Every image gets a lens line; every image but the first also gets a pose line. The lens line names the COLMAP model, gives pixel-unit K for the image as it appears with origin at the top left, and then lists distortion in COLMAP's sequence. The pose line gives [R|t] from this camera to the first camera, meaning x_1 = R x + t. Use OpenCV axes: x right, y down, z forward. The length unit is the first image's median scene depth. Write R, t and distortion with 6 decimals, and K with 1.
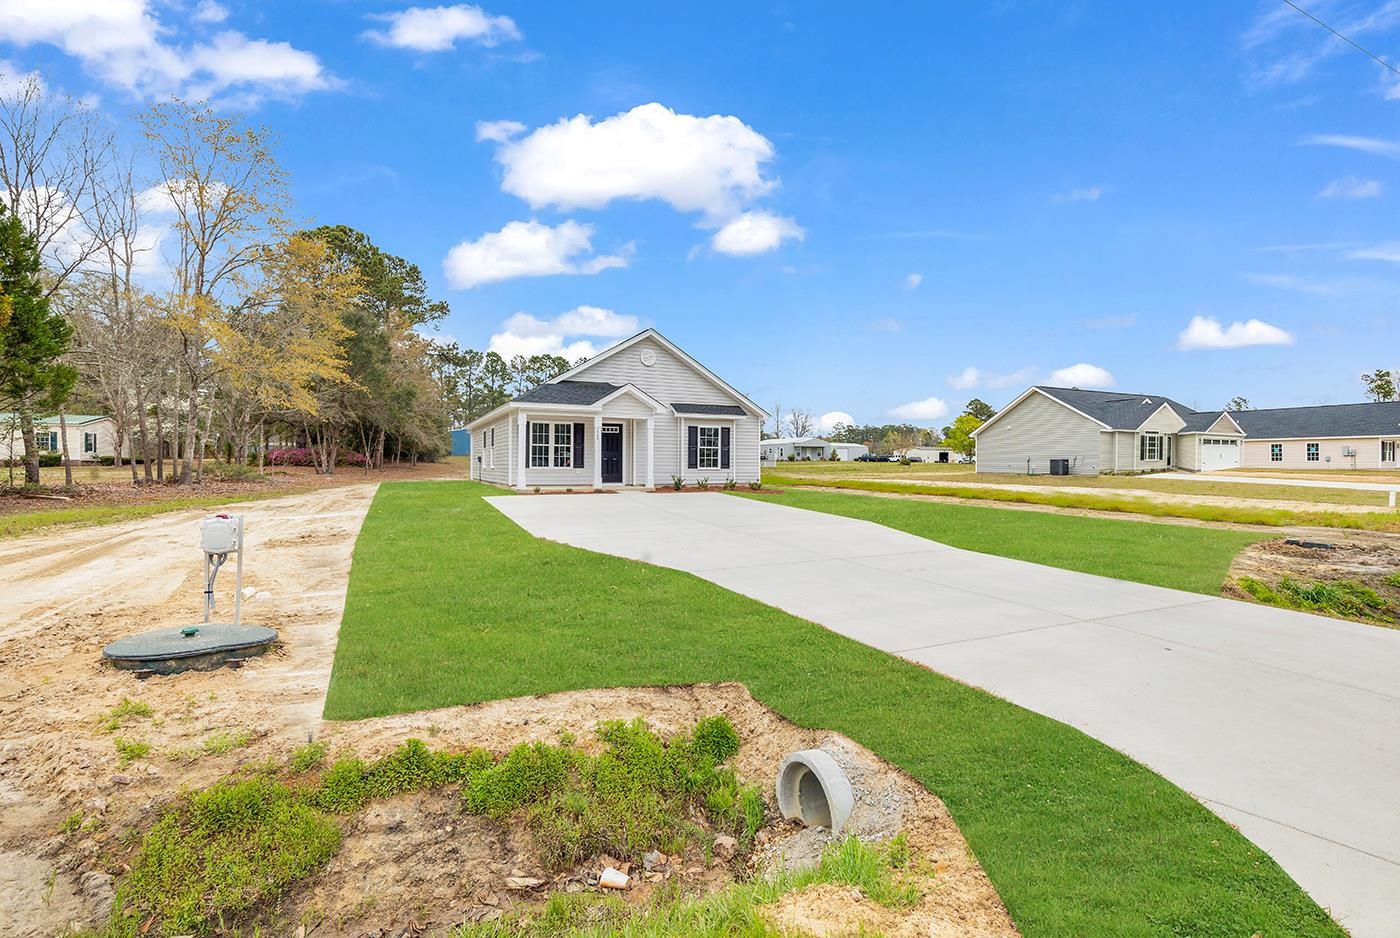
lens RADIAL K [[631.8, 0, 704.4], [0, 631.8, 473.6], [0, 0, 1]] dist [0.006518, -0.000117]
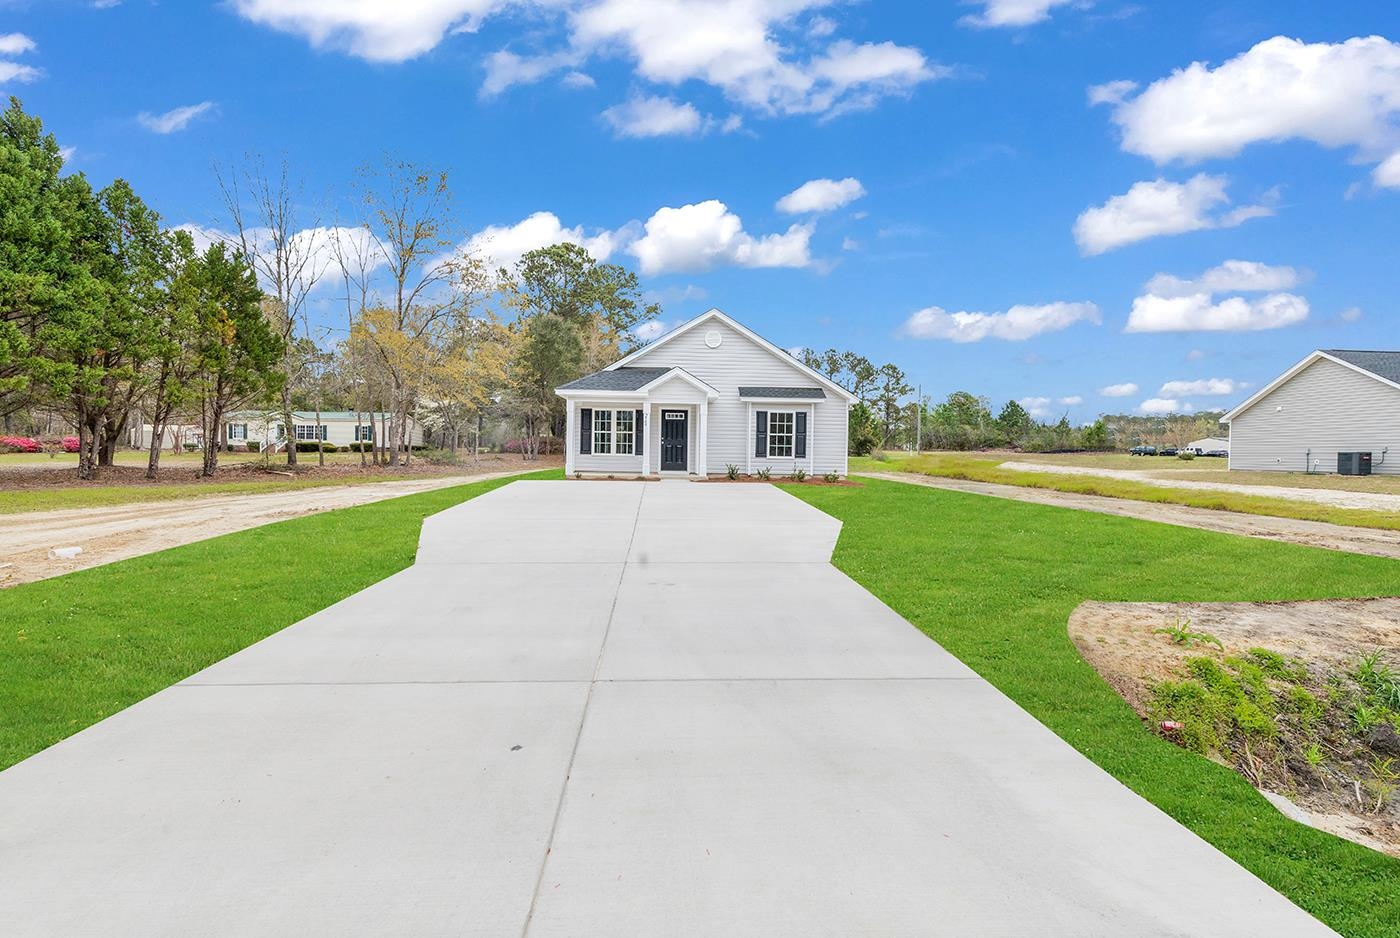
lens RADIAL K [[631.8, 0, 704.4], [0, 631.8, 473.6], [0, 0, 1]] dist [0.006518, -0.000117]
pose [[0.925389, 0.019850, -0.378498, 0.259276], [-0.015613, 0.999776, 0.014259, 0.004072], [0.378696, -0.007285, 0.925492, 0.117320]]
